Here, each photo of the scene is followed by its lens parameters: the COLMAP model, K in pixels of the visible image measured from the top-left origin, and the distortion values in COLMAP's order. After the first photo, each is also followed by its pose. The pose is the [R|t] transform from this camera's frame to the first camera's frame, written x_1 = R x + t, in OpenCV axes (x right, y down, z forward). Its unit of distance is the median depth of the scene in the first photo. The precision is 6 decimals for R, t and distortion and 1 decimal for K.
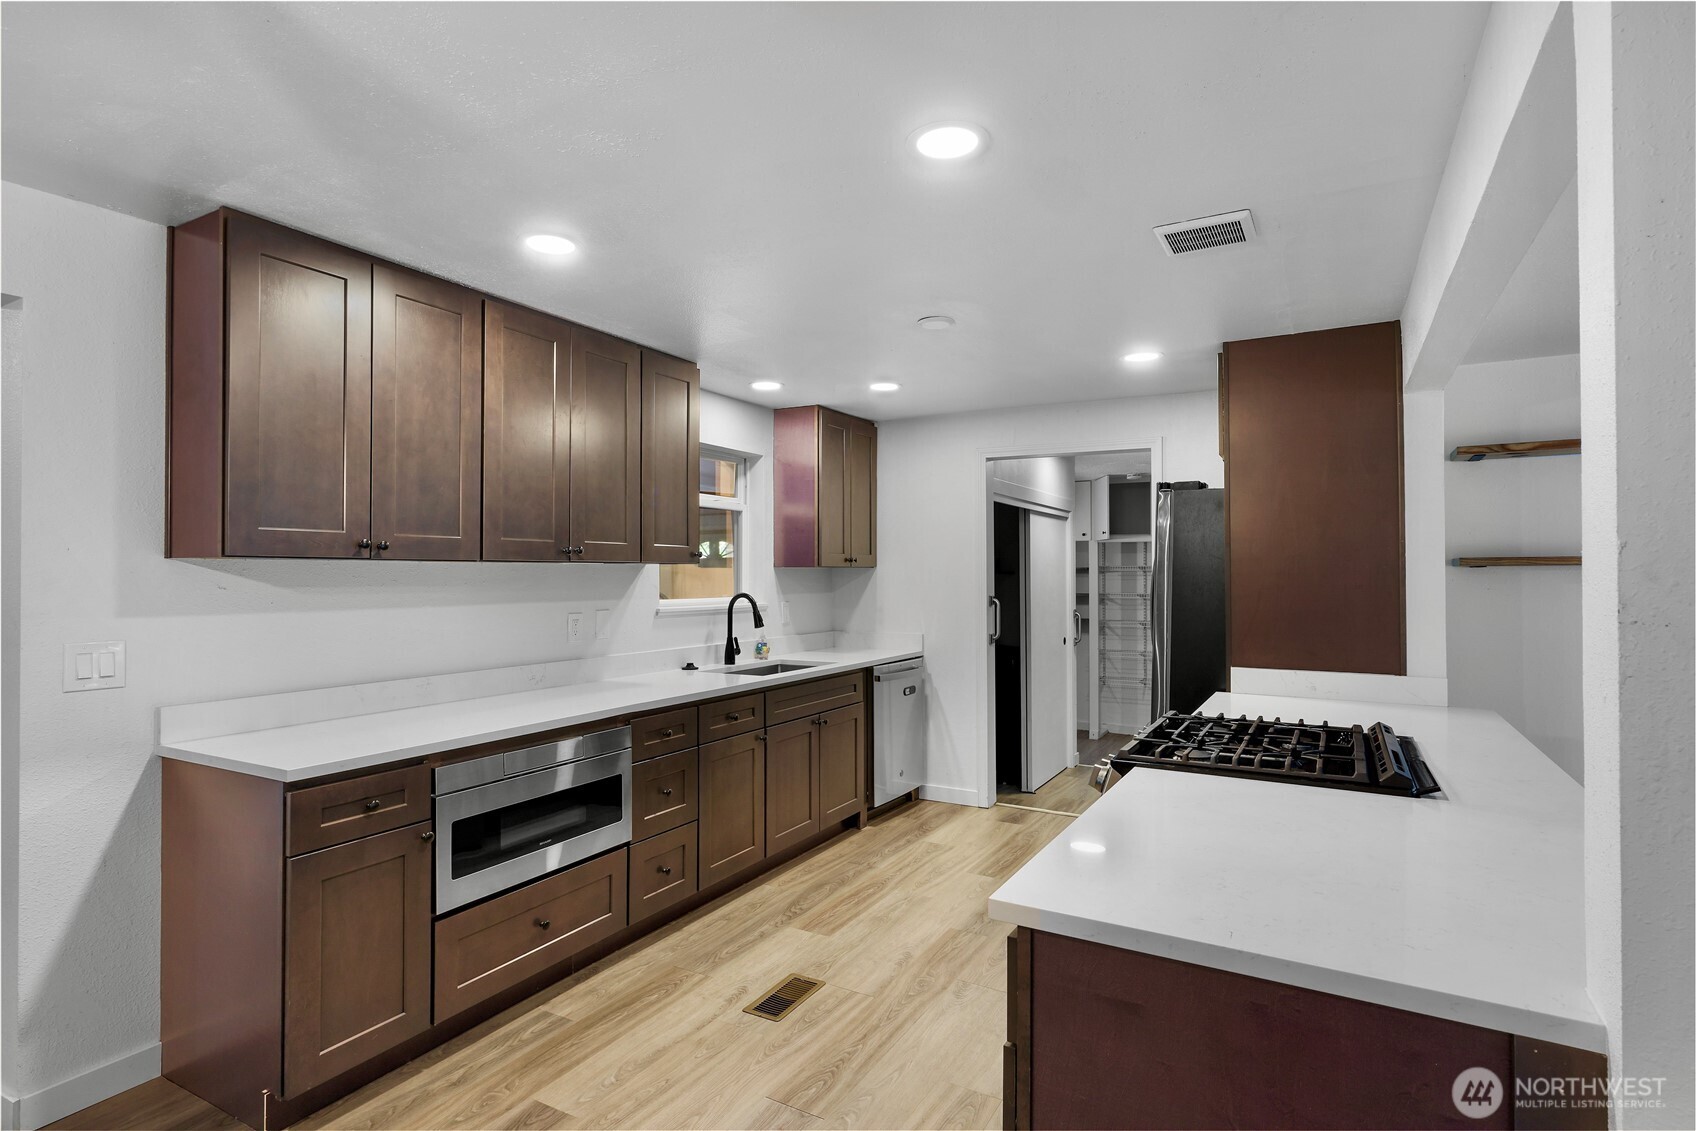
lens RADIAL K [[846.8, 0, 847.5], [0, 846.8, 566.2], [0, 0, 1]] dist [0.003742, 0.000373]
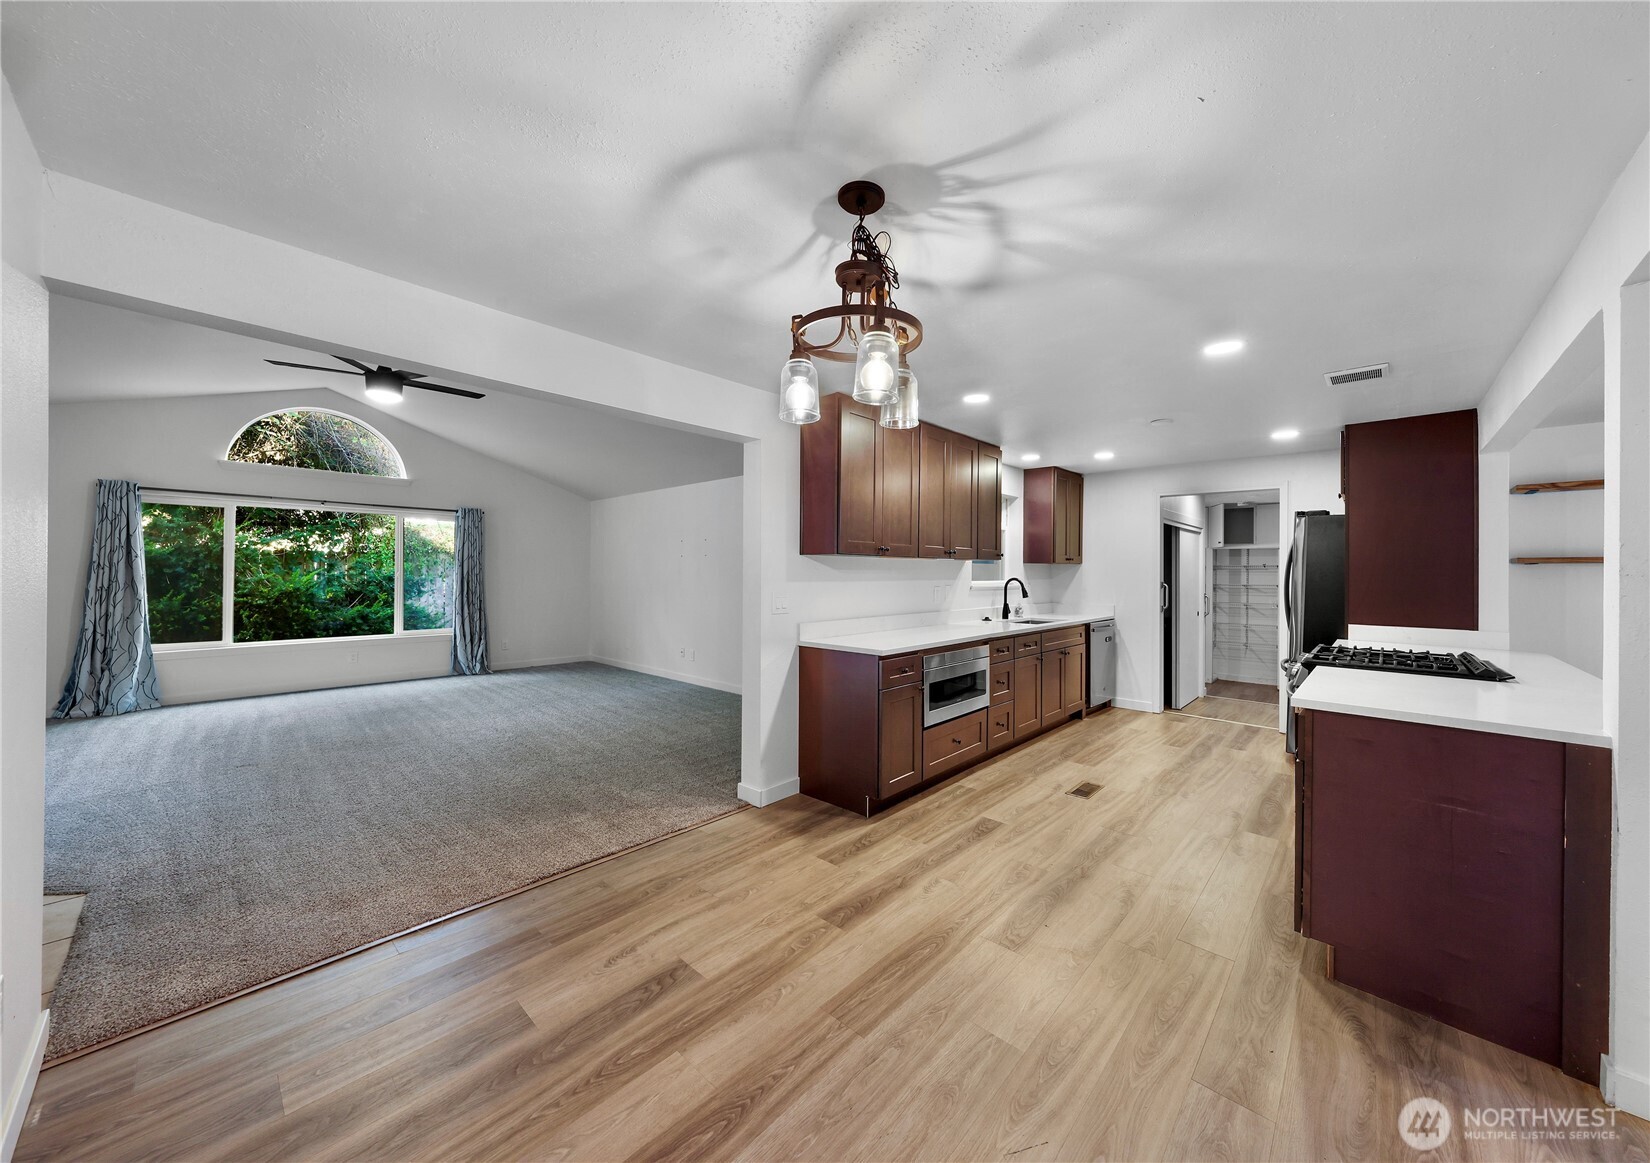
lens RADIAL K [[585.6, 0, 859.9], [0, 585.6, 571.1], [0, 0, 1]] dist [-0.000171, -0.000205]
pose [[0.979106, 0.007294, -0.203222, -0.264954], [-0.005687, 0.999948, 0.008492, 0.013578], [0.203273, -0.007159, 0.979096, -0.323510]]
